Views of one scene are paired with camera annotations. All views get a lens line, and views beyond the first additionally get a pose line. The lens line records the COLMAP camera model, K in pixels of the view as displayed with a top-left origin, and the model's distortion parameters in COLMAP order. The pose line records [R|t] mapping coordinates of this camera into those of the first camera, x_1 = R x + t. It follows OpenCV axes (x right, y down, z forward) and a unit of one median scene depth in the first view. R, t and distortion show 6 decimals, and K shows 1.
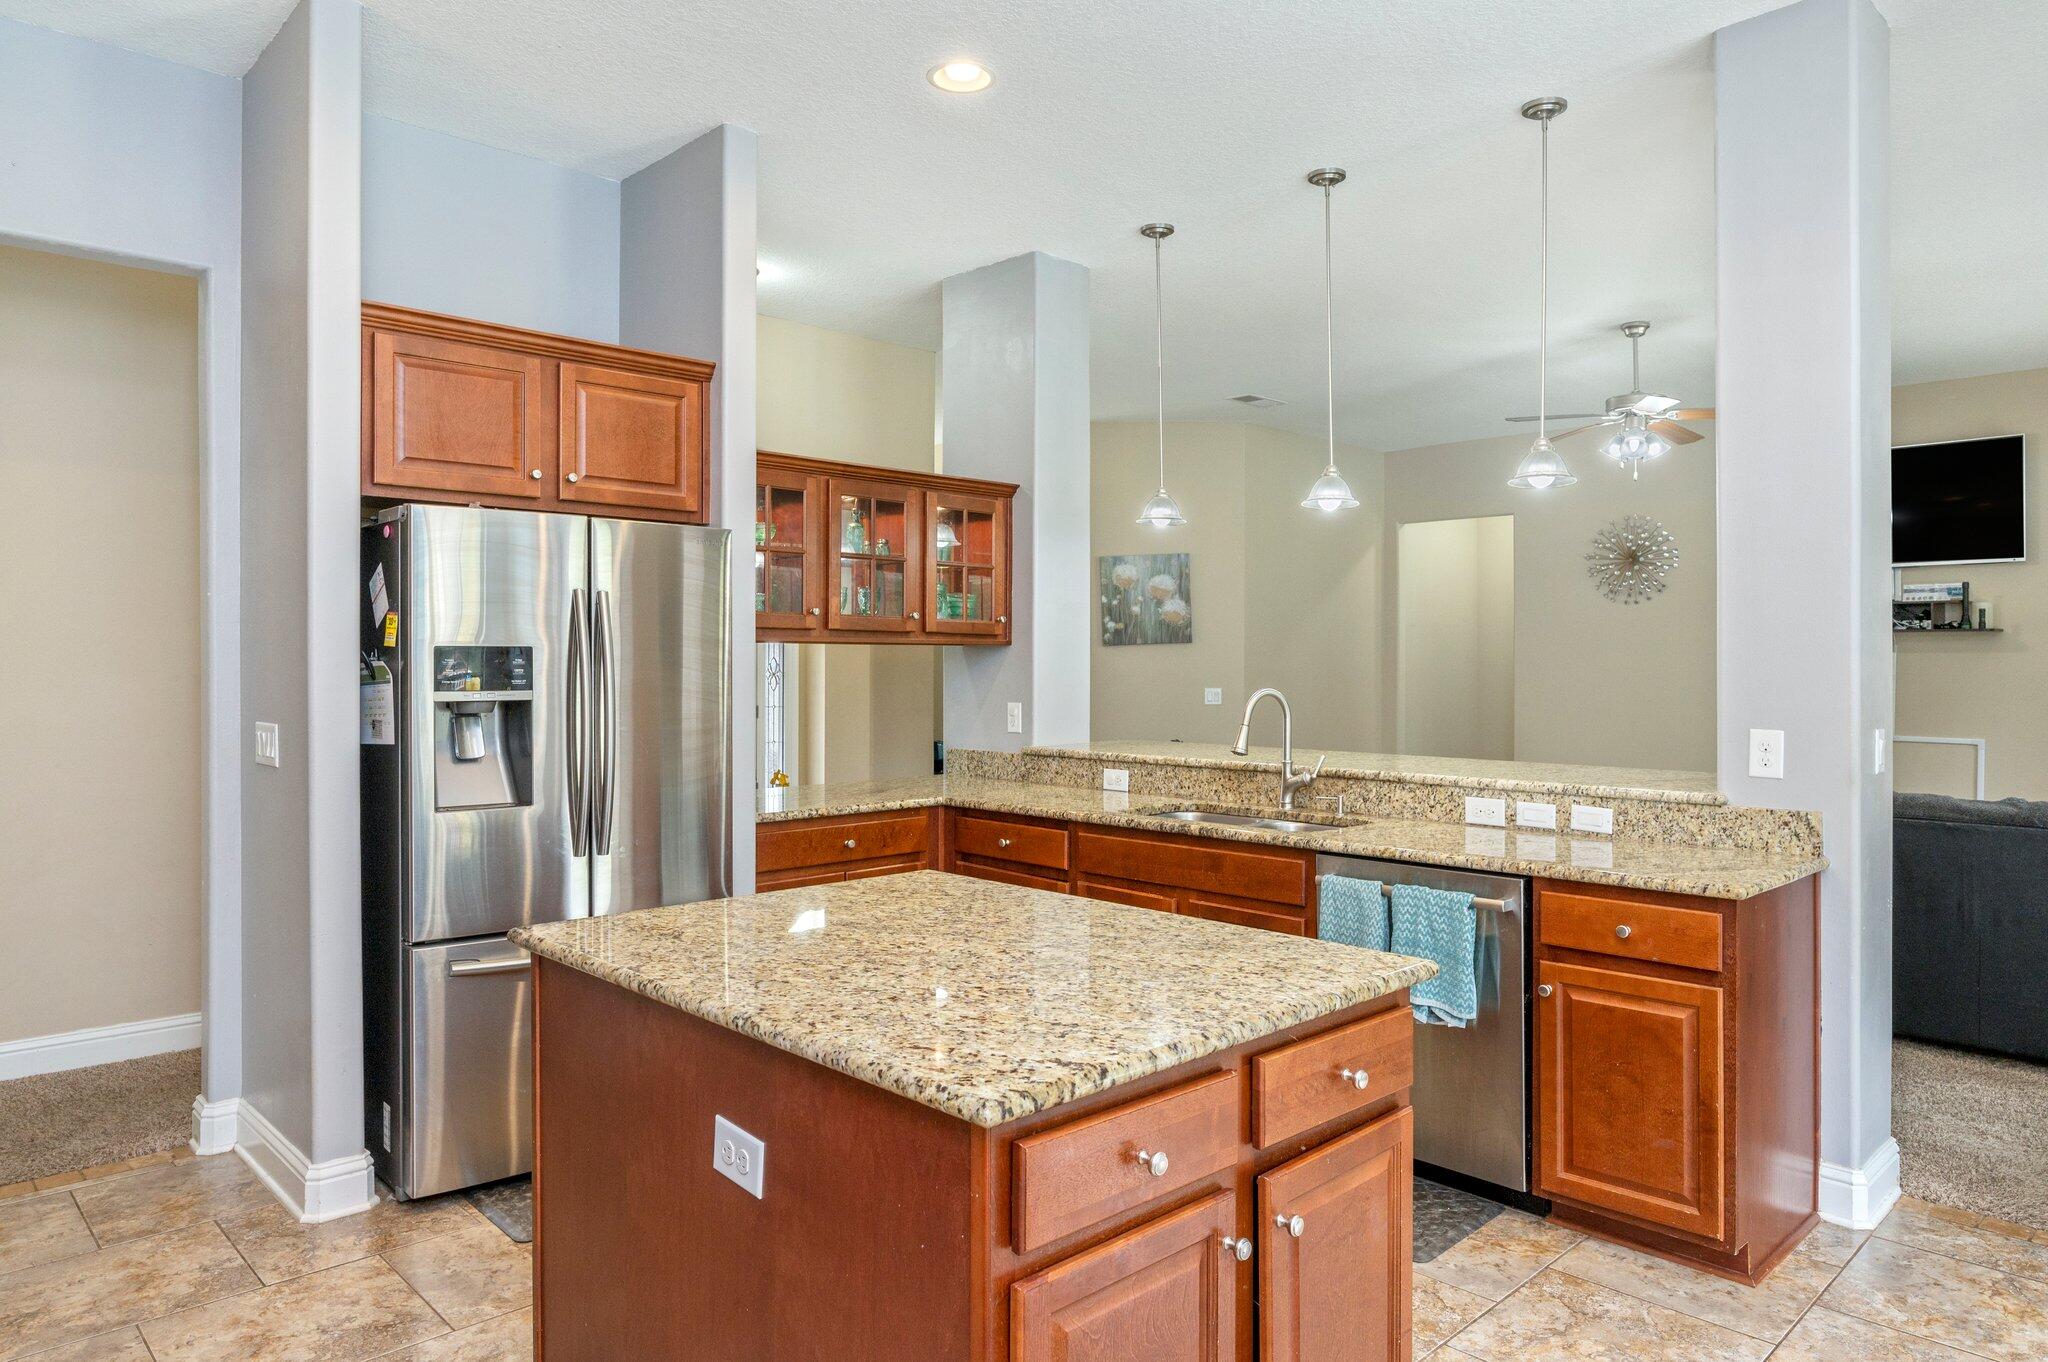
lens RADIAL K [[1337.4, 0, 1024.0], [0, 1337.4, 681.0], [0, 0, 1]] dist [0.001300, 0.001111]
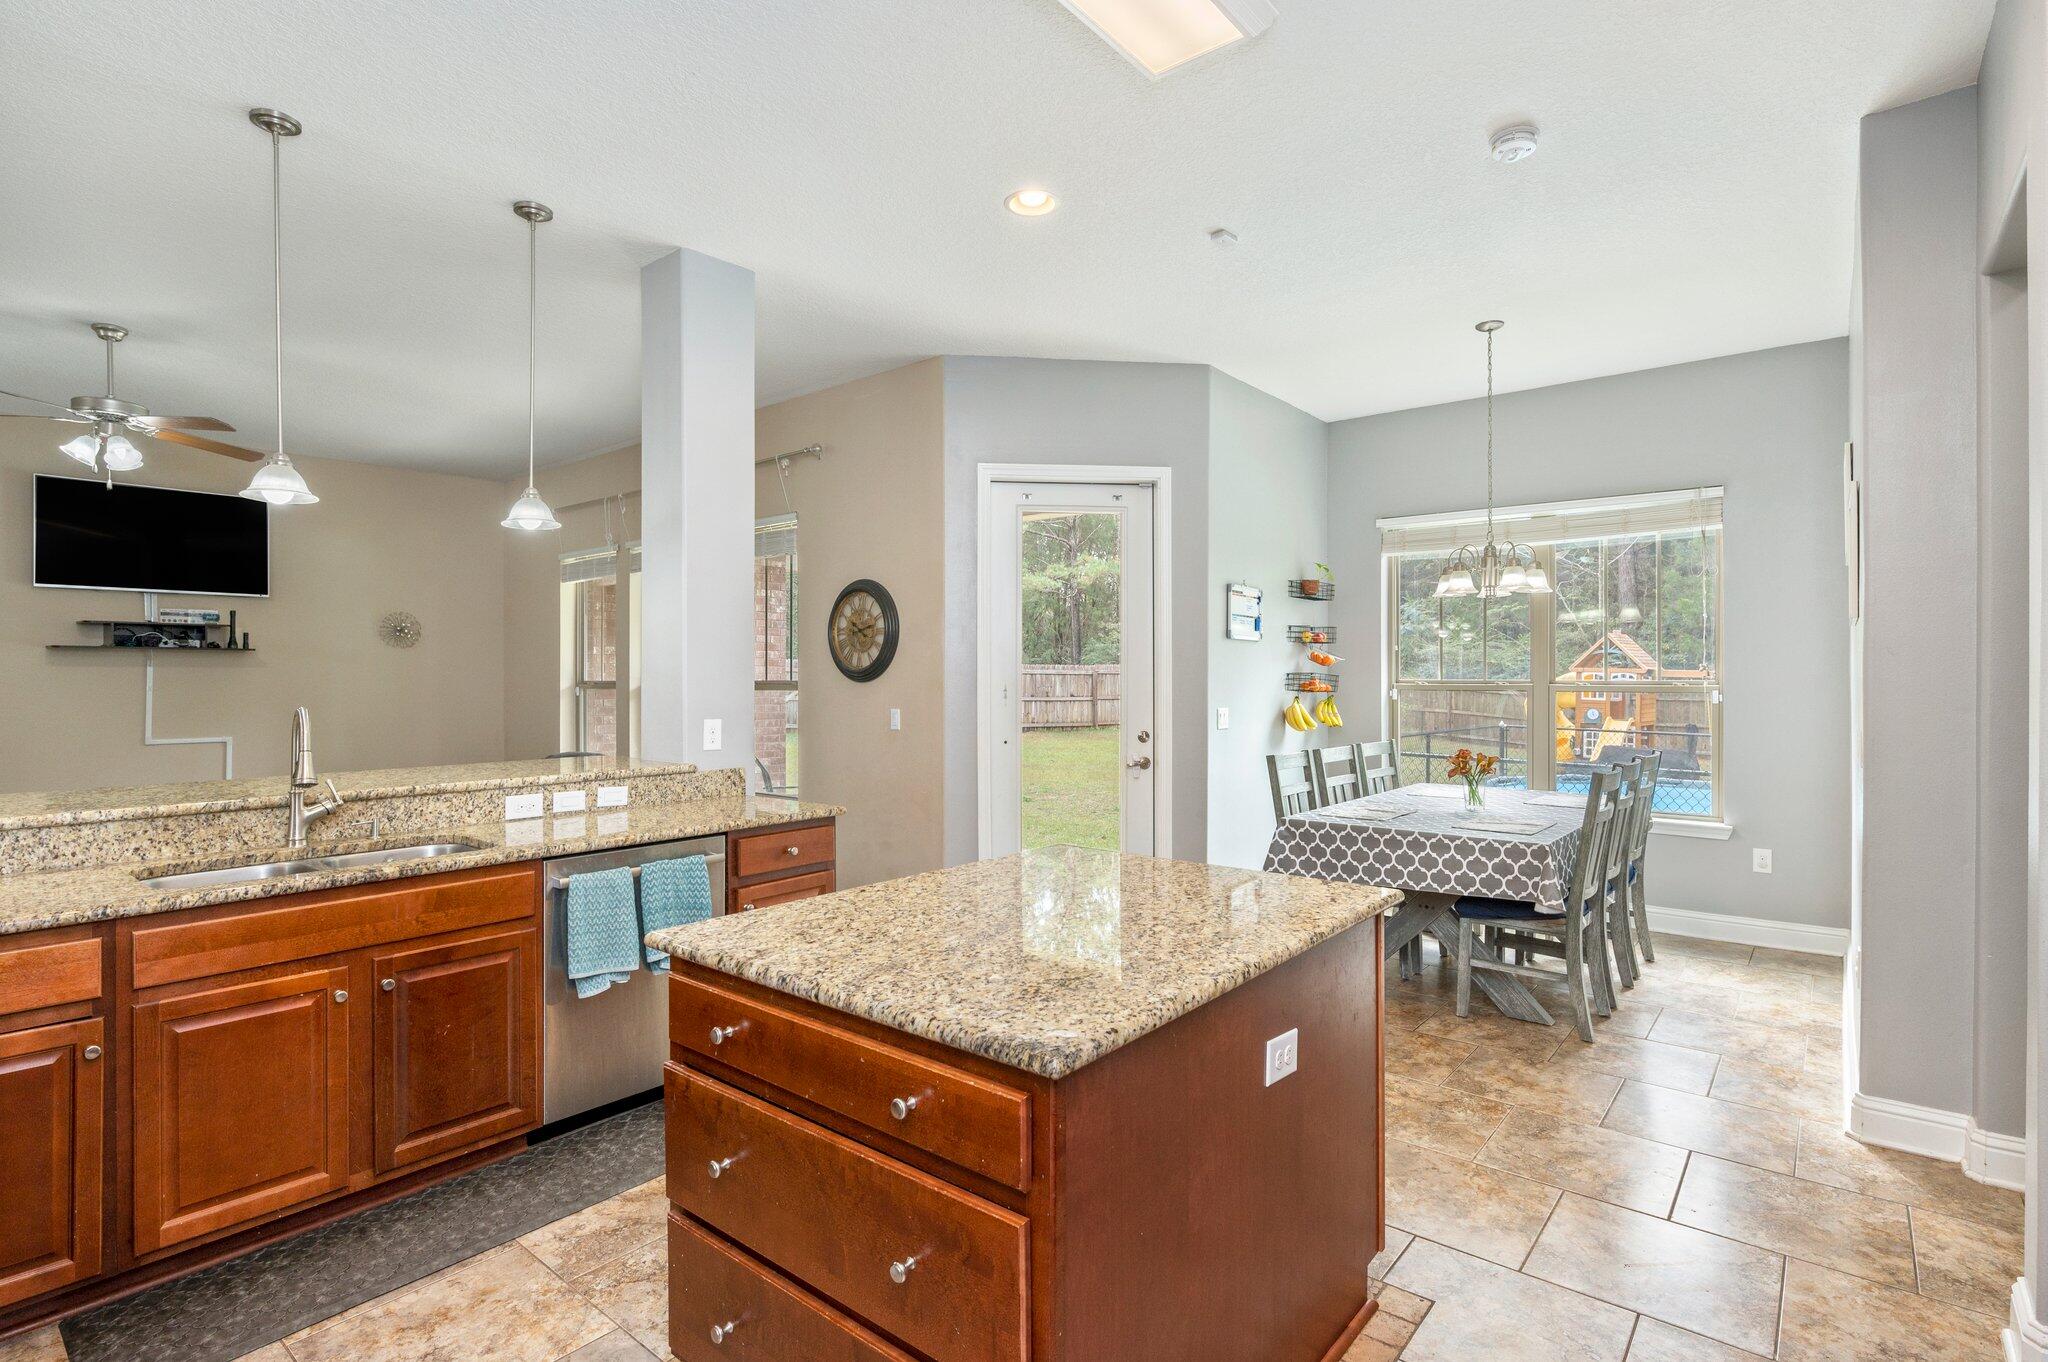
lens RADIAL K [[1005.7, 0, 1024.0], [0, 1005.7, 681.0], [0, 0, 1]] dist [0.003127, 0.000987]
pose [[-0.104347, -0.008042, 0.994508, -0.304016], [0.016218, 0.999821, 0.009786, -0.005798], [-0.994409, 0.017150, -0.104198, 0.368891]]
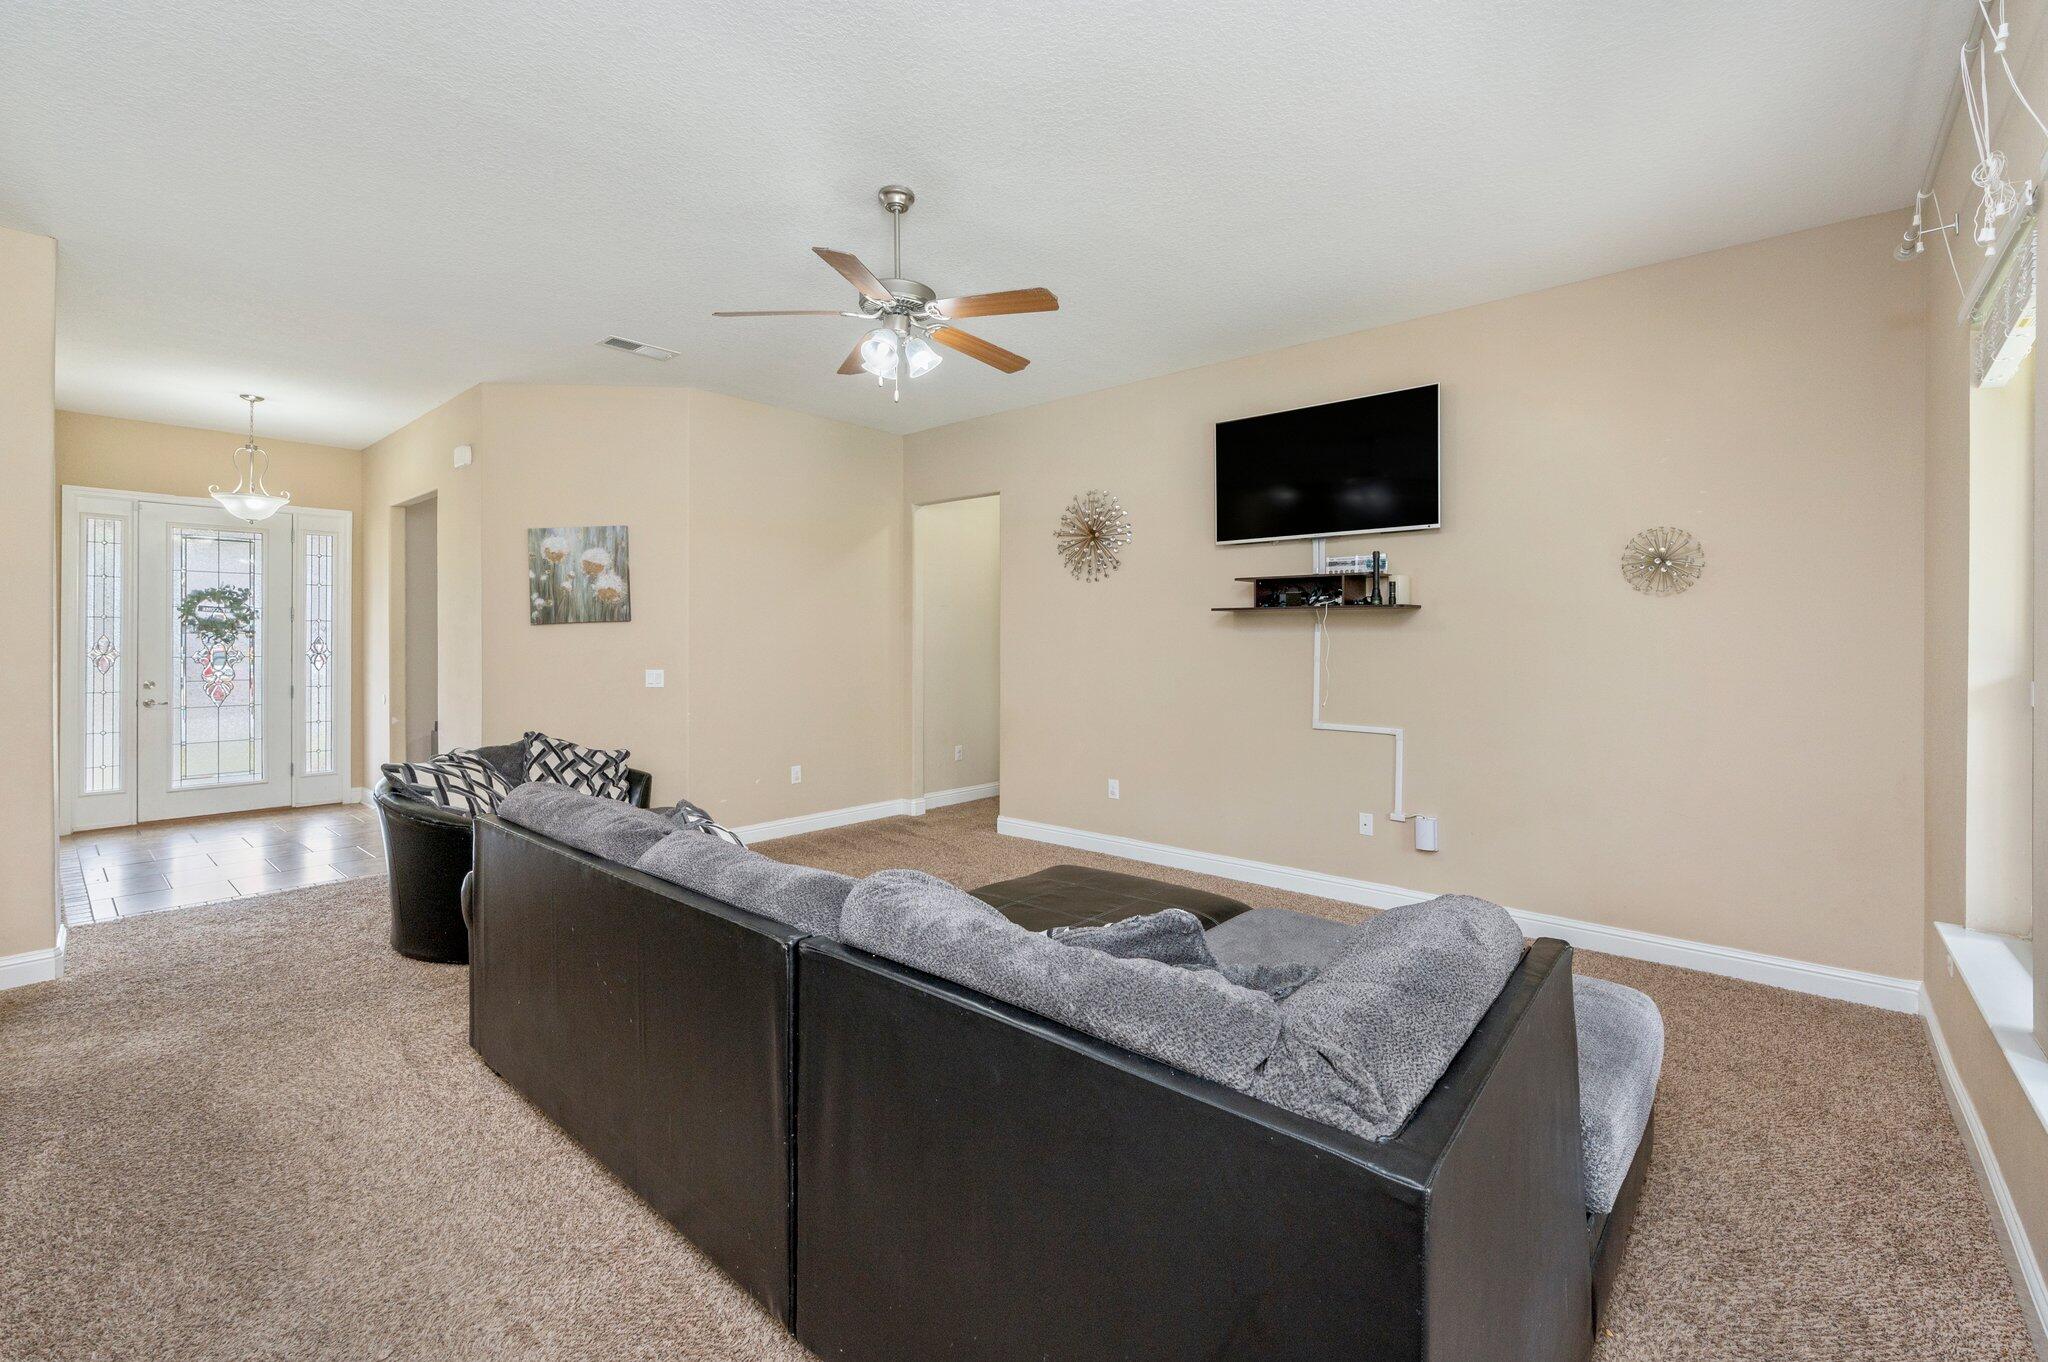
lens RADIAL K [[870.9, 0, 1025.0], [0, 870.9, 639.7], [0, 0, 1]] dist [-0.000337, -0.000010]
pose [[0.996843, -0.001682, 0.079377, 0.427744], [0.002388, 0.999958, -0.008808, -0.011552], [-0.079359, 0.008970, 0.996806, 0.447966]]
